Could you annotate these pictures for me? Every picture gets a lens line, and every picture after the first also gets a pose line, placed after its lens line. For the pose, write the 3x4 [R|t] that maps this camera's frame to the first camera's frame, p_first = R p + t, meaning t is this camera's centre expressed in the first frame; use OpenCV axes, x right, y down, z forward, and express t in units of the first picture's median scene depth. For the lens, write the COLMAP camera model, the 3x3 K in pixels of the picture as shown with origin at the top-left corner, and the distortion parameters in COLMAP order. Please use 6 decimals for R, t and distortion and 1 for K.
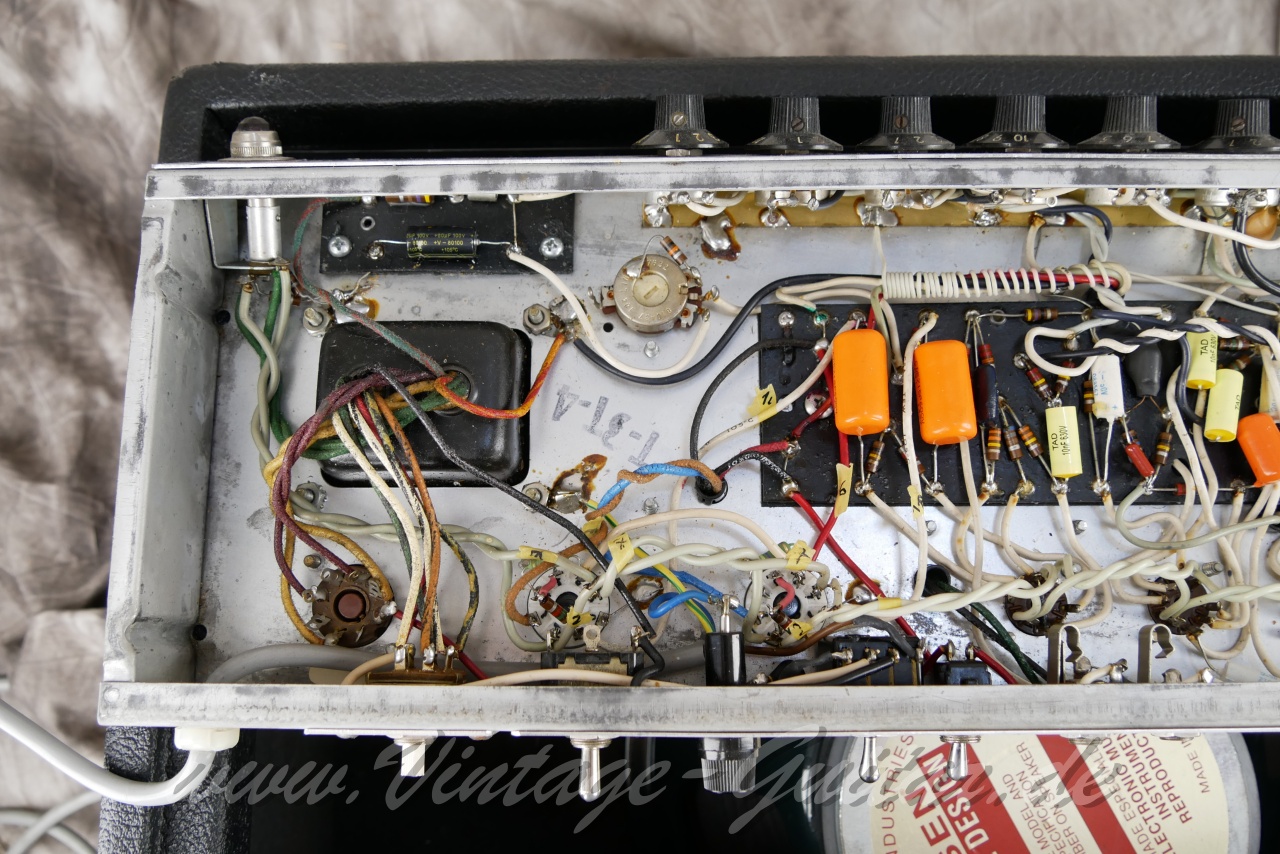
lens RADIAL K [[989.2, 0, 636.8], [0, 989.2, 428.3], [0, 0, 1]] dist [-0.047457, 0.021092]
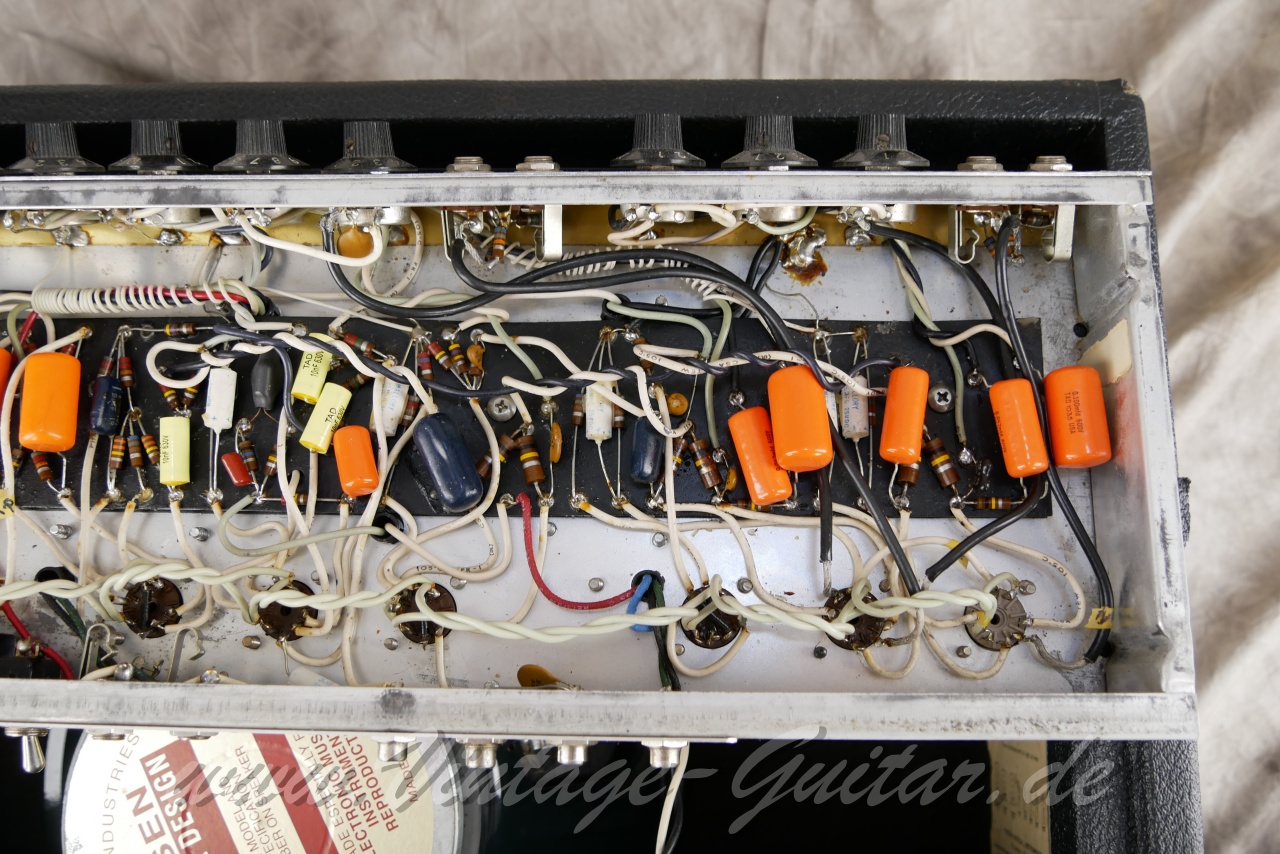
lens RADIAL K [[989.2, 0, 646.8], [0, 989.2, 434.1], [0, 0, 1]] dist [-0.047457, 0.021092]
pose [[0.999875, 0.013749, -0.007869, 0.832752], [-0.013922, 0.999653, -0.022353, 0.010696], [0.007559, 0.022460, 0.999719, -0.030839]]
